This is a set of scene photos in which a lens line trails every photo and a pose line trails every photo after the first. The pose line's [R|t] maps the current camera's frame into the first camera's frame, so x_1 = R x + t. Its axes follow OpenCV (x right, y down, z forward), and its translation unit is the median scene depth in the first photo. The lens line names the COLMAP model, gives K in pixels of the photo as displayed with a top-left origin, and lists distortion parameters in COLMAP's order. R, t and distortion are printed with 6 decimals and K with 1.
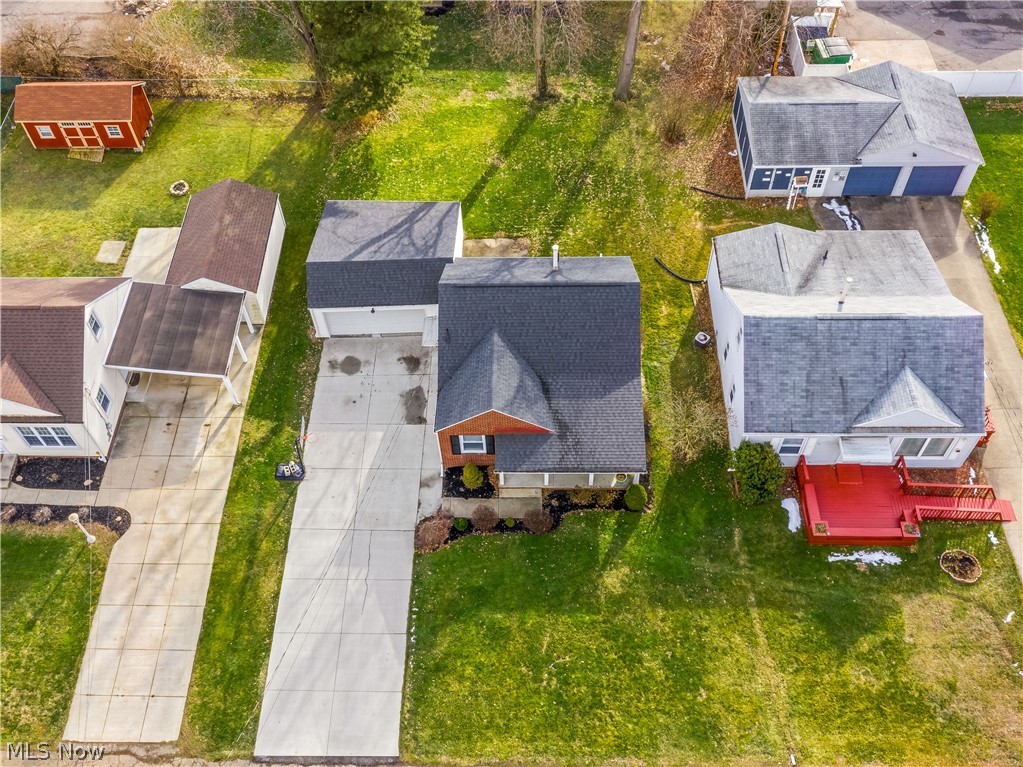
lens RADIAL K [[849.3, 0, 510.3], [0, 849.3, 400.1], [0, 0, 1]] dist [-0.002504, -0.005530]
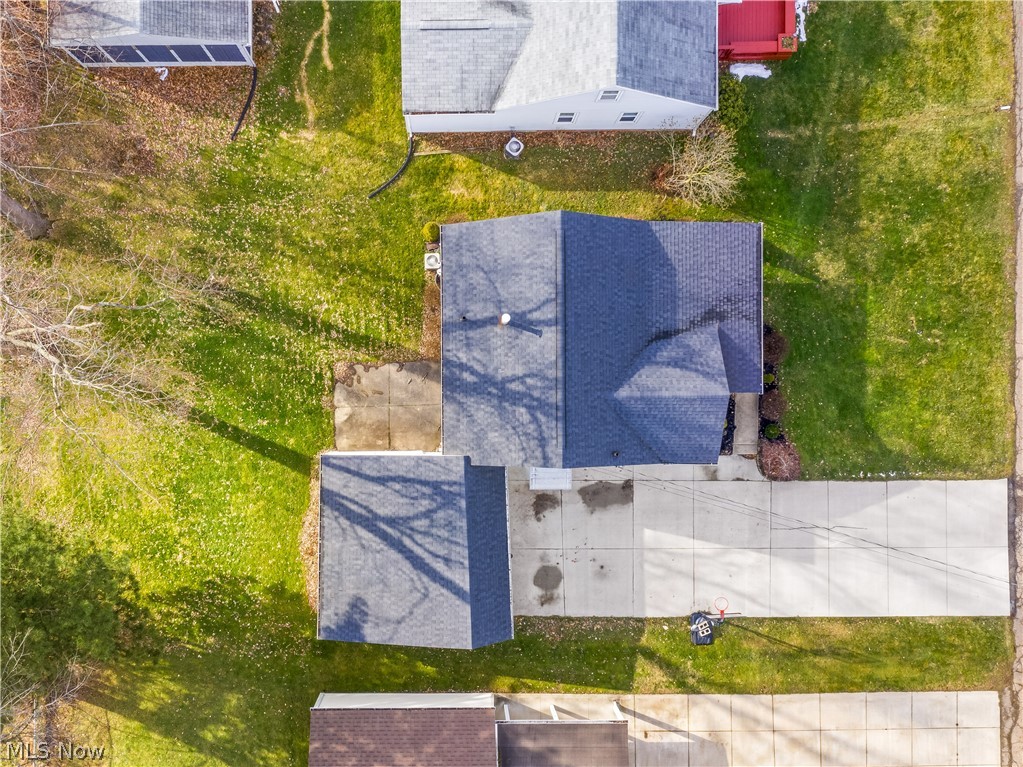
lens RADIAL K [[849.3, 0, 510.3], [0, 849.3, 400.1], [0, 0, 1]] dist [-0.002504, -0.005530]
pose [[-0.021199, -0.999711, 0.011312, -0.028561], [0.854340, -0.012237, 0.519570, -0.578801], [-0.519282, 0.020678, 0.854353, 0.364896]]
